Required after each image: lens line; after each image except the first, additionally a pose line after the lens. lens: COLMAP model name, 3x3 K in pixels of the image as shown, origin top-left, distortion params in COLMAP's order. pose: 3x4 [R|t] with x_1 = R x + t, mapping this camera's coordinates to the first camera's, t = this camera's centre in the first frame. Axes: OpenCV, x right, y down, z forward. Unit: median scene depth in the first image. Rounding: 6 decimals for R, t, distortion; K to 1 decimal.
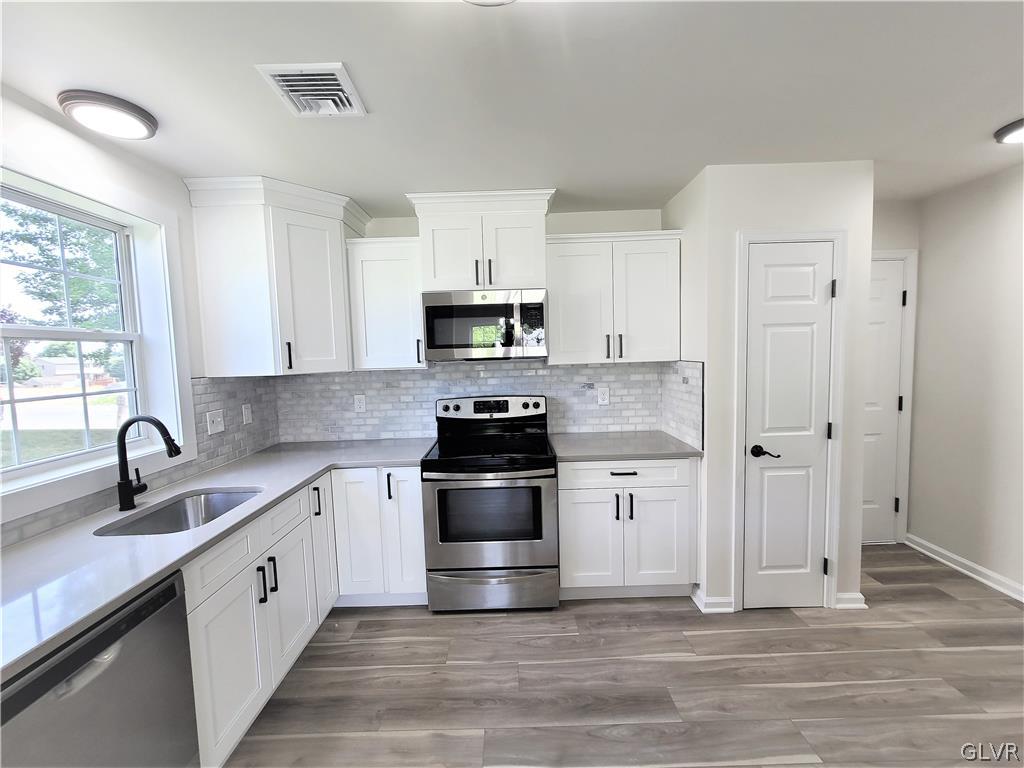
lens RADIAL K [[426.4, 0, 512.0], [0, 426.4, 384.0], [0, 0, 1]] dist [-0.004634, -0.000147]
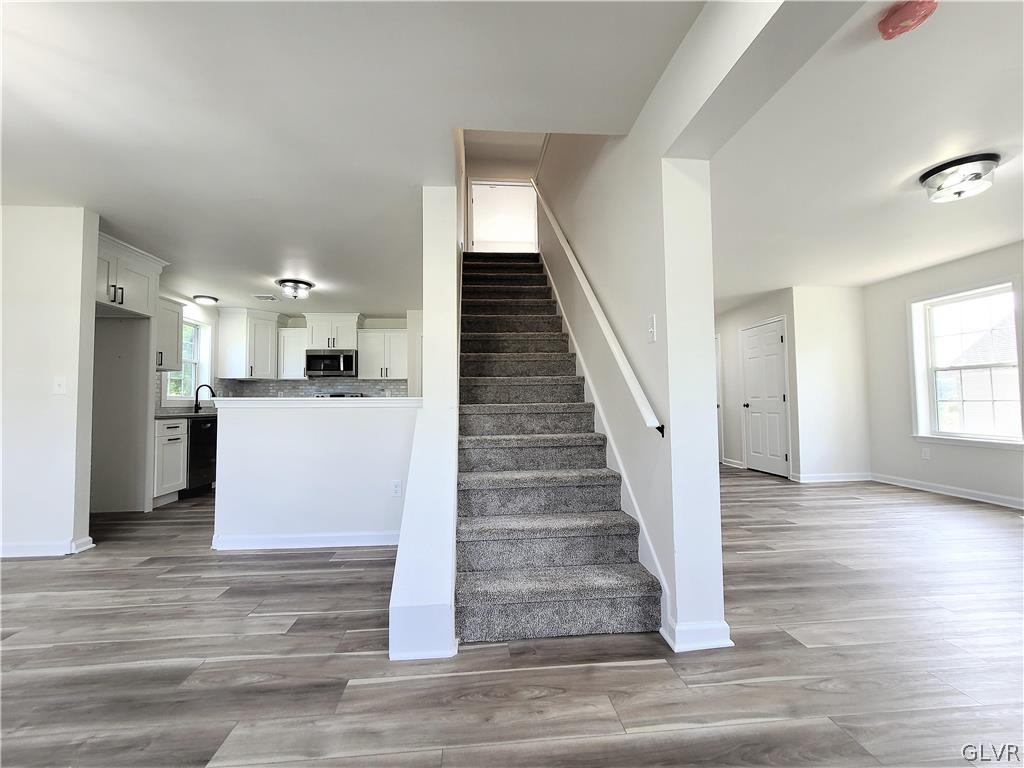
lens RADIAL K [[423.7, 0, 507.6], [0, 423.7, 385.4], [0, 0, 1]] dist [-0.003539, 0.002144]
pose [[0.996312, 0.023814, 0.082435, 0.842055], [-0.014180, 0.993202, -0.115534, 0.297349], [-0.084626, 0.113939, 0.989877, -1.713514]]
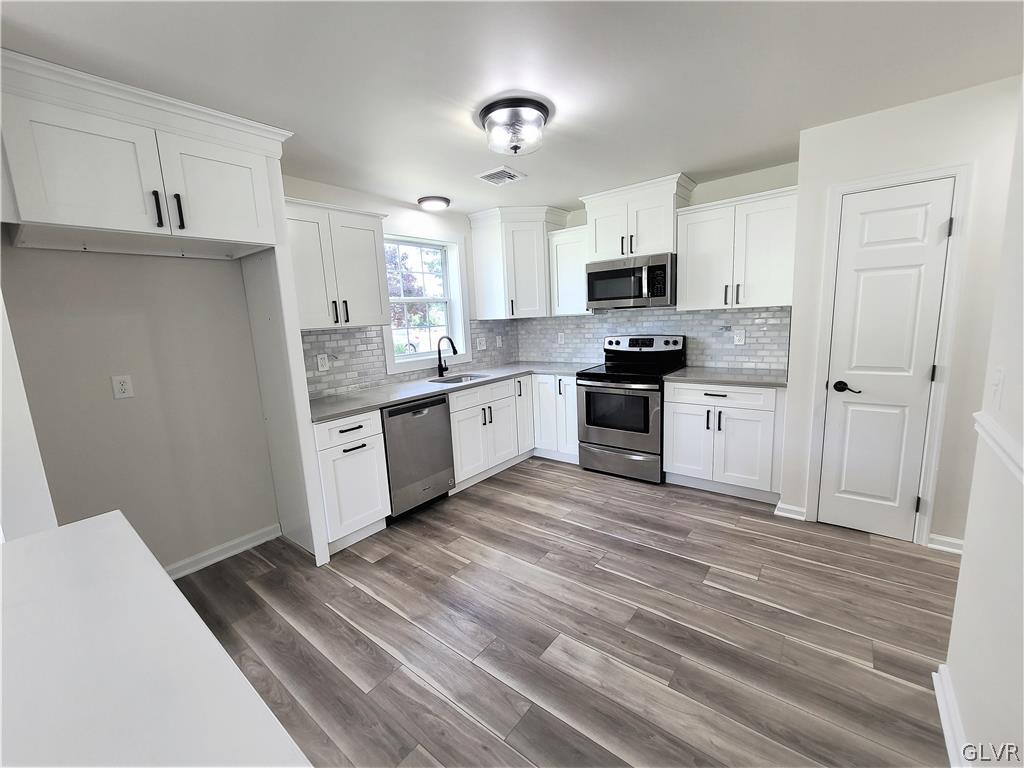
lens RADIAL K [[423.7, 0, 507.6], [0, 423.7, 385.4], [0, 0, 1]] dist [-0.003539, 0.002144]
pose [[0.779731, 0.094780, -0.618899, 0.559803], [-0.019890, 0.991727, 0.126817, 0.030431], [0.625799, -0.086573, 0.775165, -0.389535]]
